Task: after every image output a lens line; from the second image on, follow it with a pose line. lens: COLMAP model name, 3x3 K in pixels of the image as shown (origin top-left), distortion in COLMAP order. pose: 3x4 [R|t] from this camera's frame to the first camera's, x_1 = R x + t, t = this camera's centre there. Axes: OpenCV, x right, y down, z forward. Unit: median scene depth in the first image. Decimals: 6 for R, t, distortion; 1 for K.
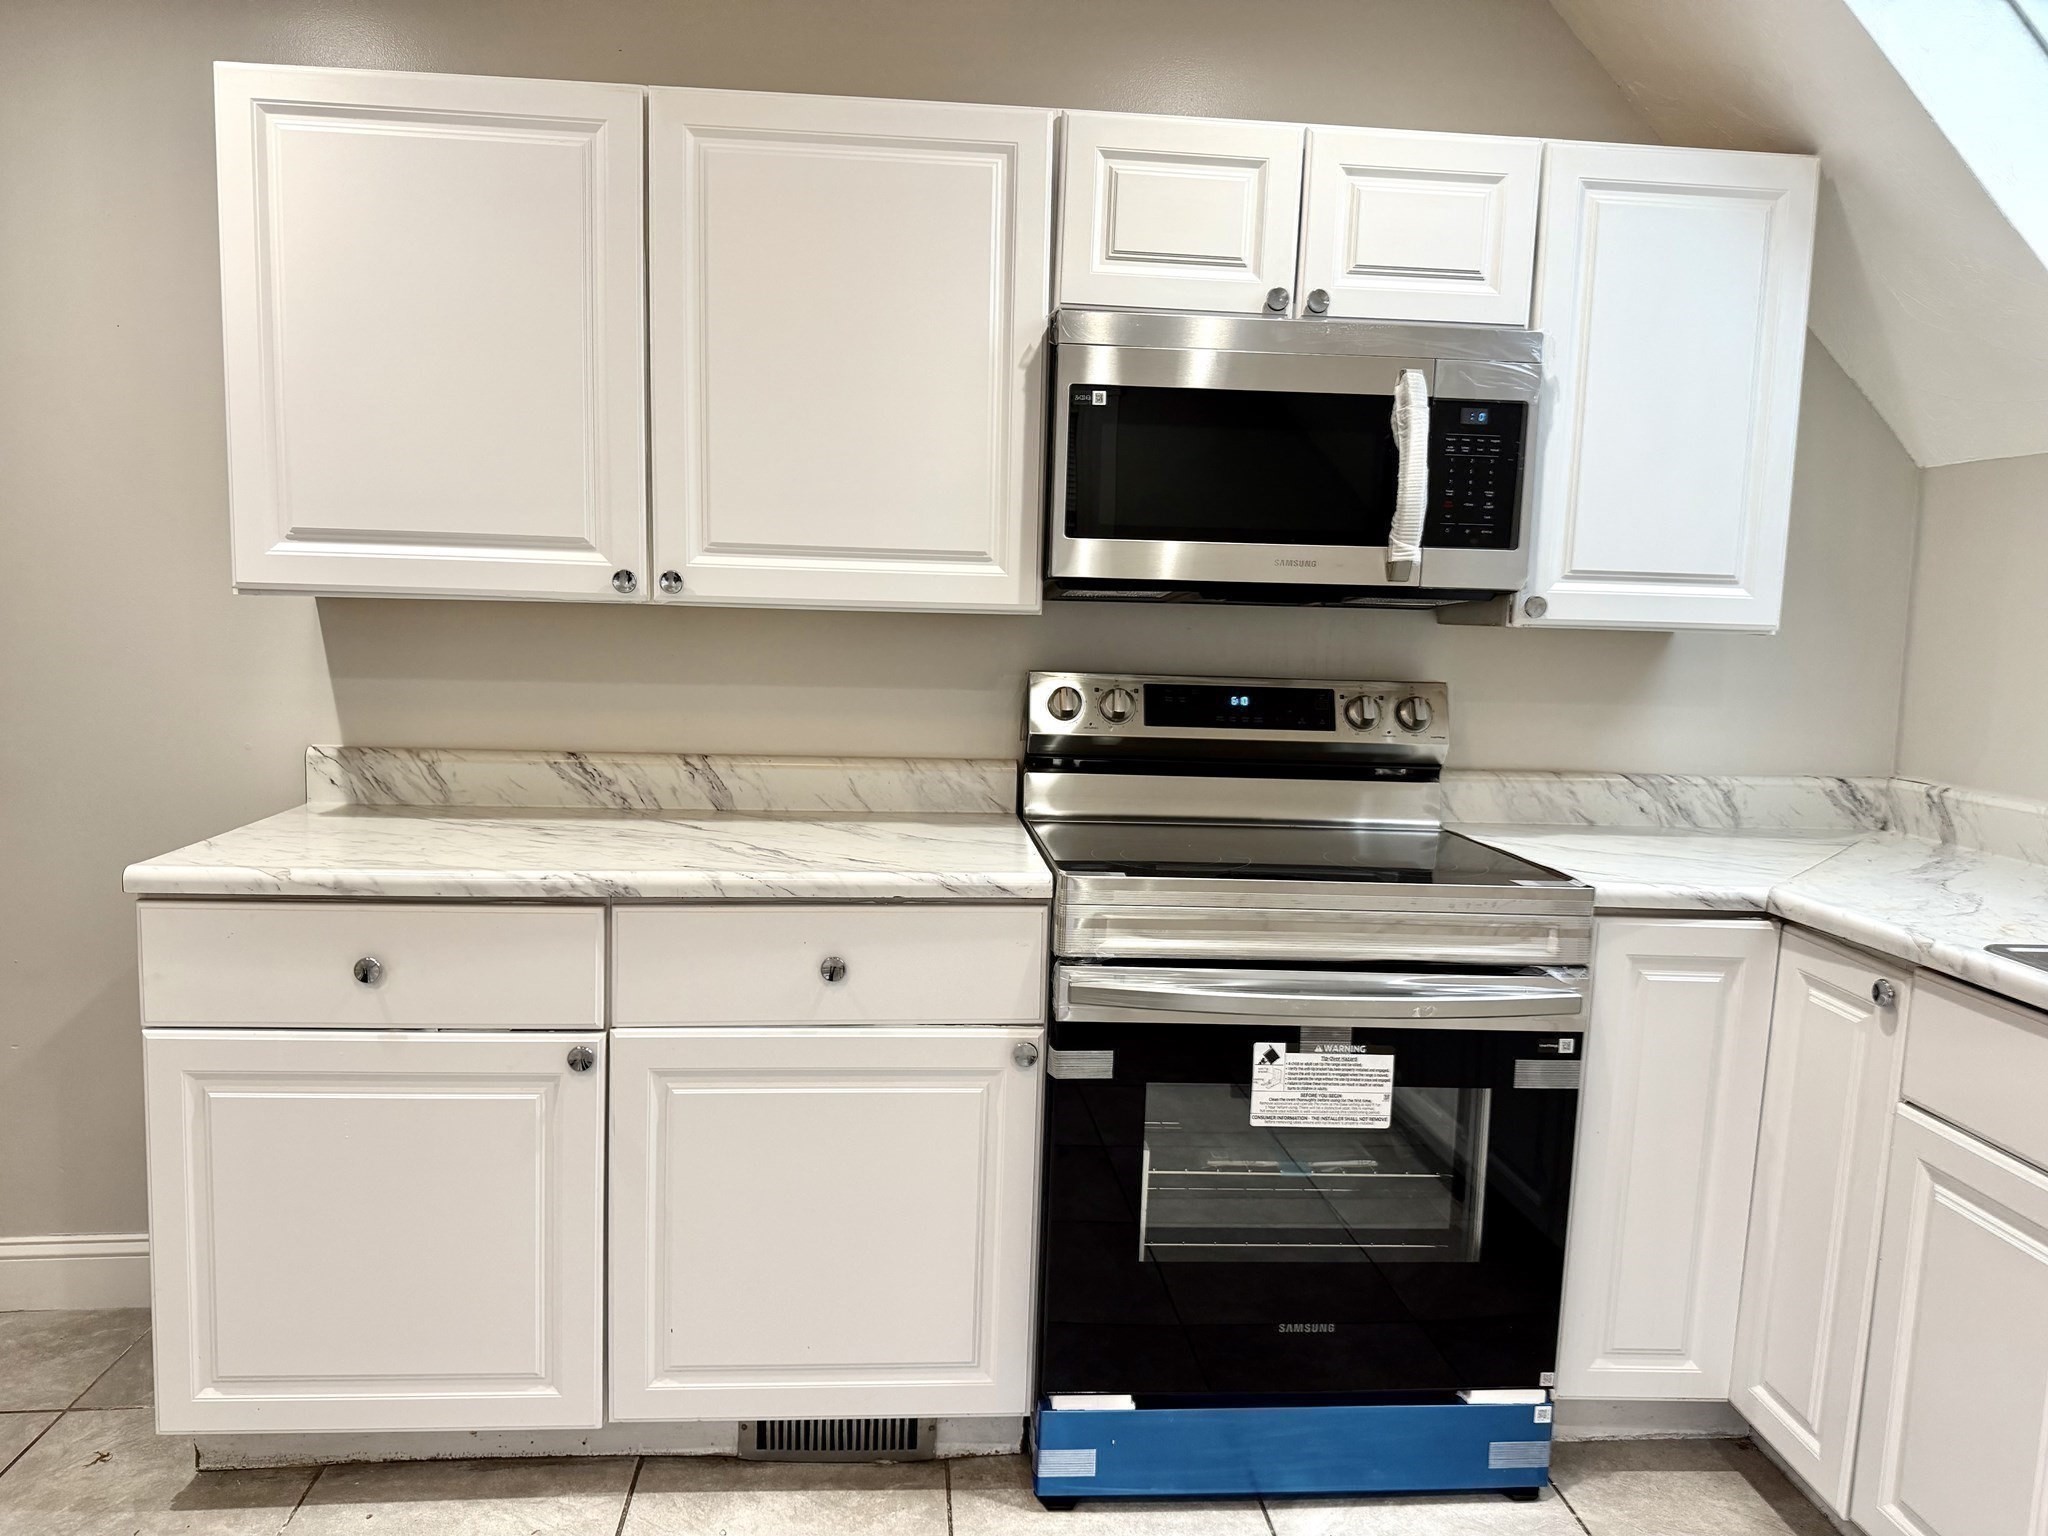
lens RADIAL K [[1416.7, 0, 1024.0], [0, 1416.7, 768.0], [0, 0, 1]] dist [0.122388, -0.179718]
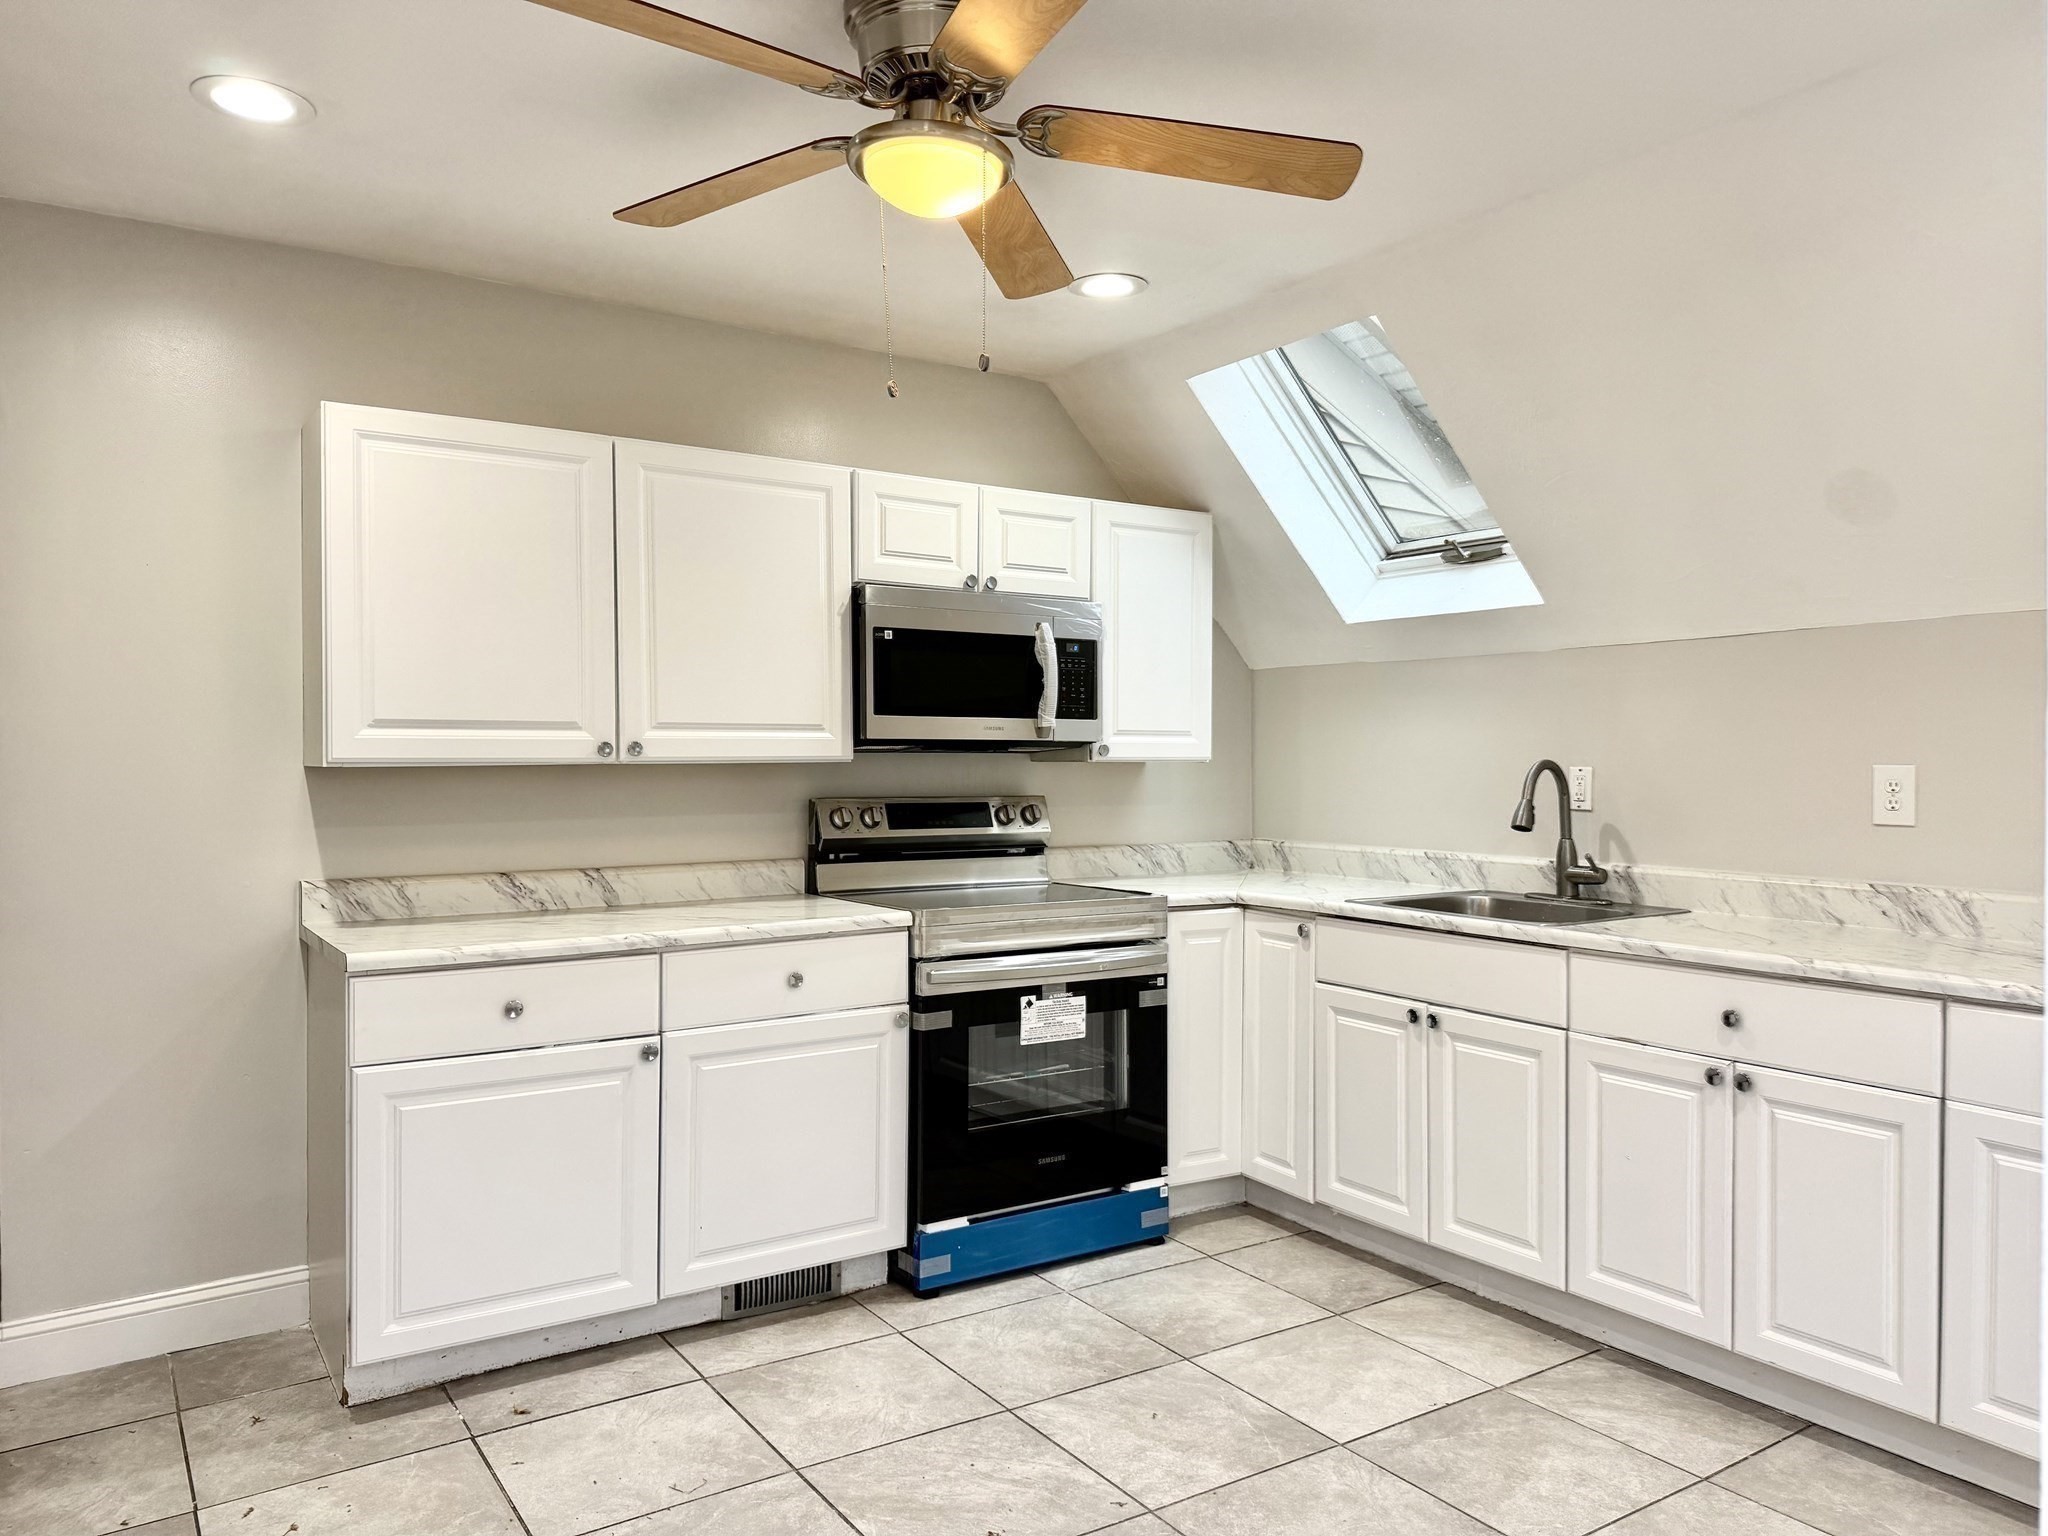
lens RADIAL K [[1428.6, 0, 1024.0], [0, 1428.6, 768.0], [0, 0, 1]] dist [0.240140, -0.478389]
pose [[0.877537, -0.032437, 0.478410, -0.624597], [0.079773, 0.993681, -0.078953, 0.045978], [-0.472827, 0.107448, 0.874580, -0.550875]]
